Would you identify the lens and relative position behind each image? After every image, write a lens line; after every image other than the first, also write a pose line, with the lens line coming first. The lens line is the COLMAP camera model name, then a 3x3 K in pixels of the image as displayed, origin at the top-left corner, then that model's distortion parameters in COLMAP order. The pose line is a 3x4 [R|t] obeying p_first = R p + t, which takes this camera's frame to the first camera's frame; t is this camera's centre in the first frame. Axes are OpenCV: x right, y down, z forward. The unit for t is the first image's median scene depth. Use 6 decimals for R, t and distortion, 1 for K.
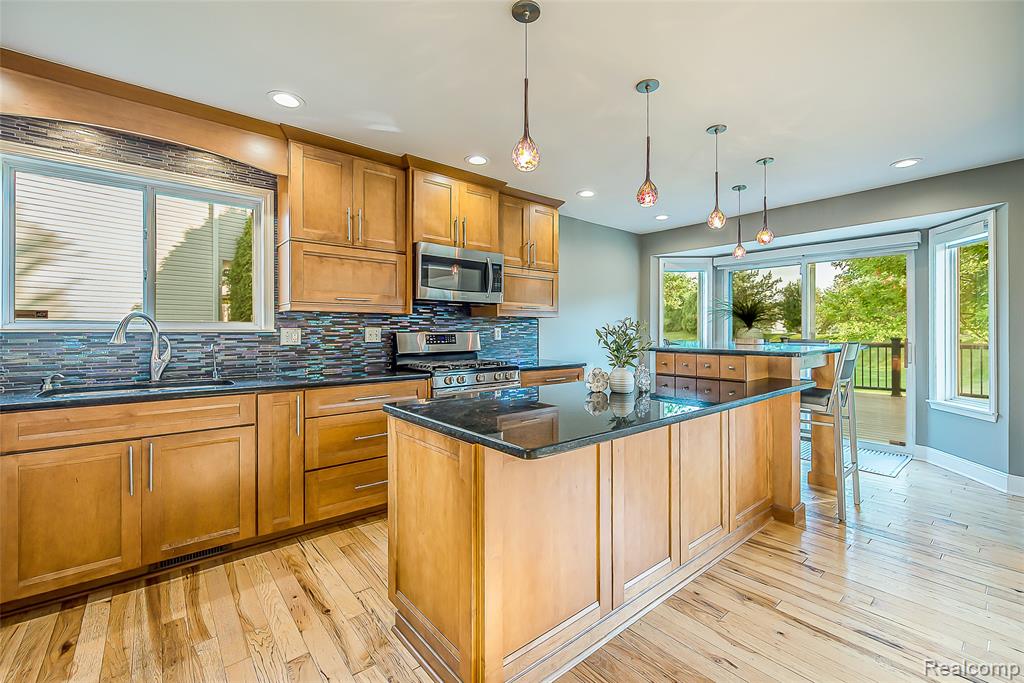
lens RADIAL K [[438.6, 0, 506.5], [0, 438.6, 338.7], [0, 0, 1]] dist [-0.004312, -0.000752]
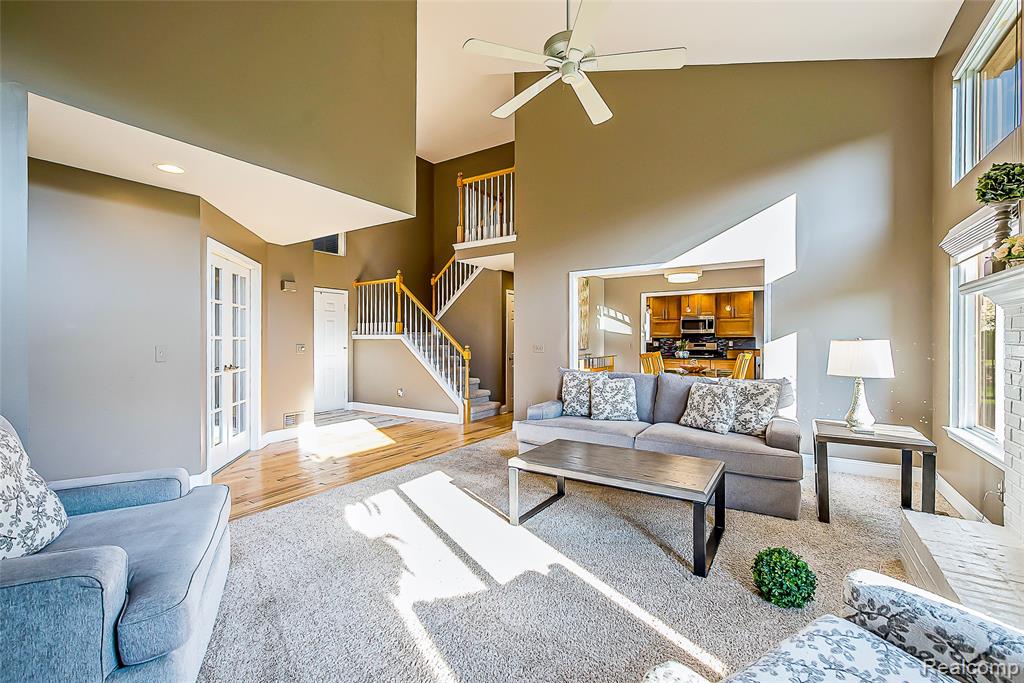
lens RADIAL K [[438.6, 0, 498.7], [0, 438.6, 344.2], [0, 0, 1]] dist [-0.004312, -0.000752]
pose [[0.291989, 0.002536, -0.956418, 2.461613], [-0.022848, 0.999730, -0.004325, 0.038750], [0.956149, 0.023115, 0.291968, -1.234721]]
